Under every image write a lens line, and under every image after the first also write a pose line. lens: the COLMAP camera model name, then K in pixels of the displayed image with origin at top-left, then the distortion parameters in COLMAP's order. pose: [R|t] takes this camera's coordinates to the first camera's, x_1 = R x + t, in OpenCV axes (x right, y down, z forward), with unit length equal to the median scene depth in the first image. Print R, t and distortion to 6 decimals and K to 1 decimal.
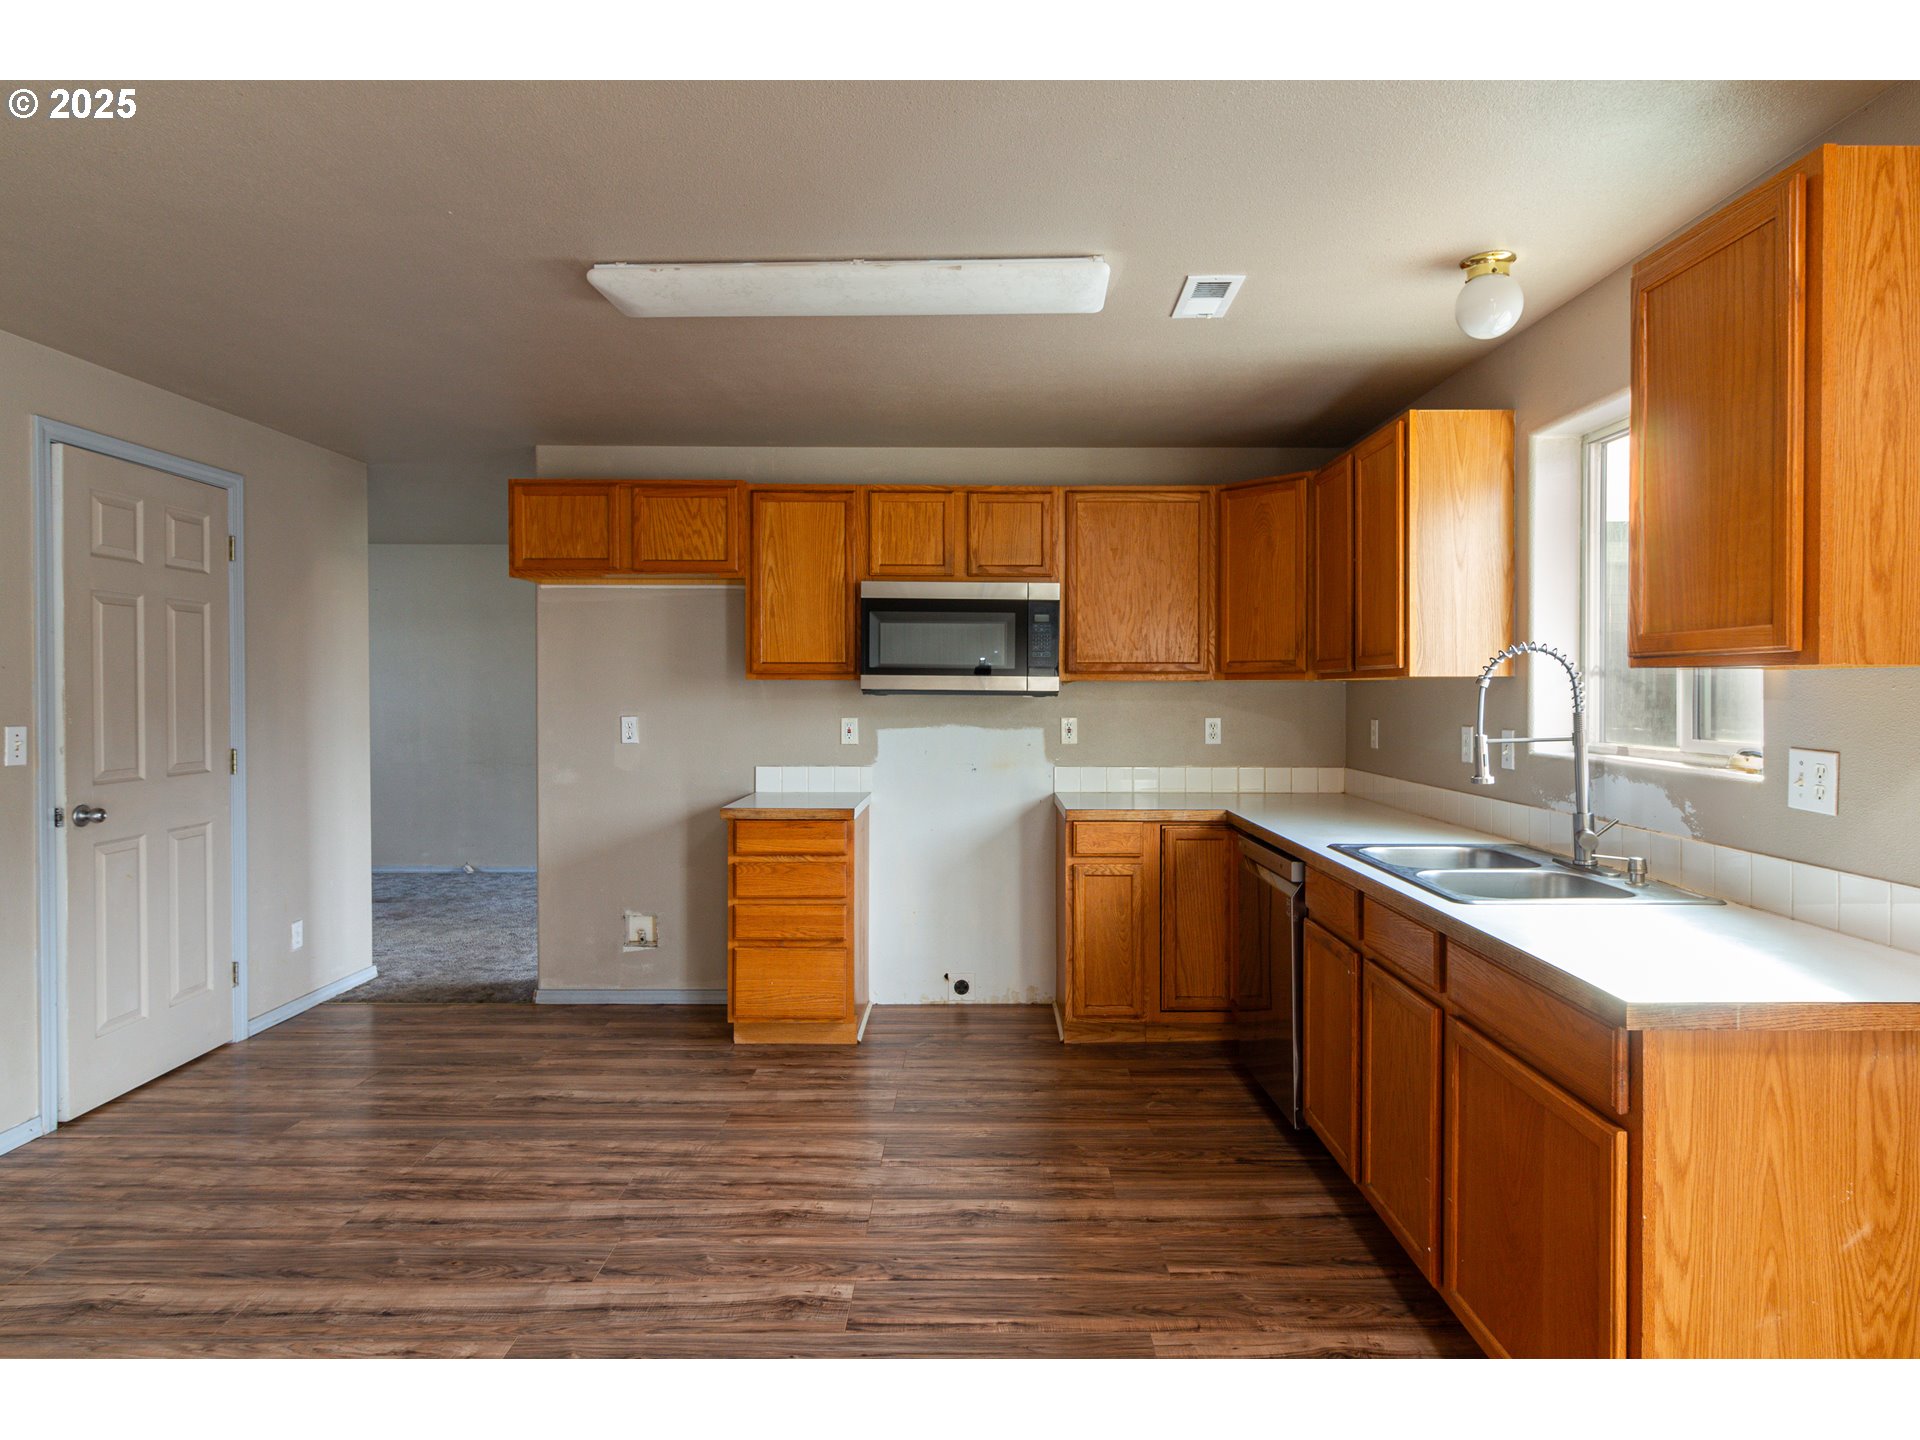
lens RADIAL K [[1102.5, 0, 950.1], [0, 1102.5, 708.9], [0, 0, 1]] dist [-0.006155, 0.001137]
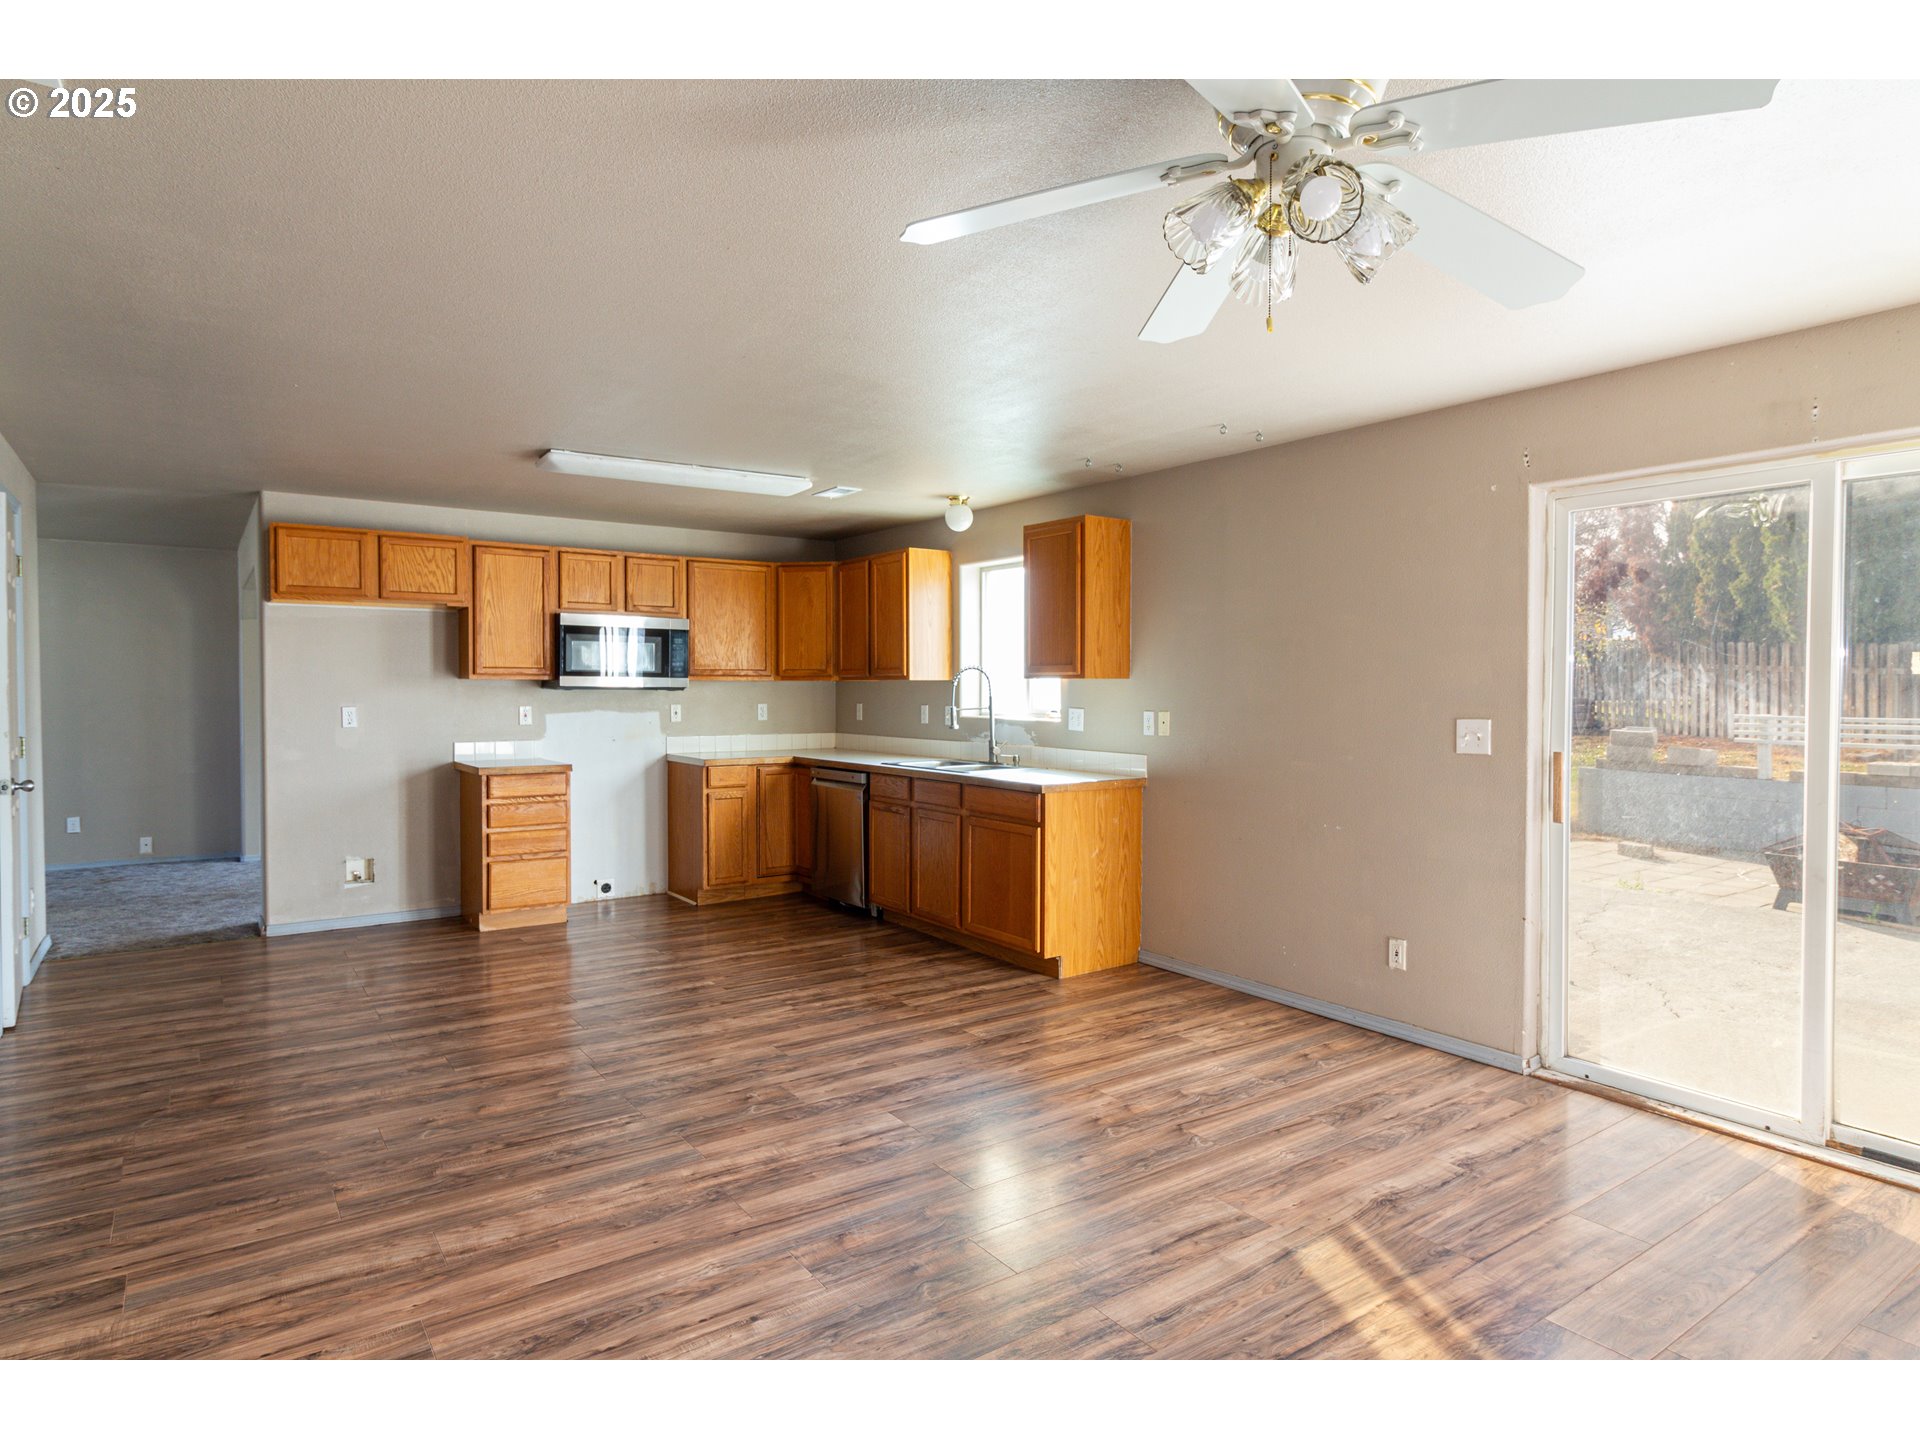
lens RADIAL K [[1102.5, 0, 920.8], [0, 1102.5, 737.2], [0, 0, 1]] dist [-0.006155, 0.001137]
pose [[0.834392, -0.025074, 0.550601, -0.494722], [0.008858, 0.999446, 0.032089, 0.007861], [-0.551101, -0.021897, 0.834151, -0.508425]]
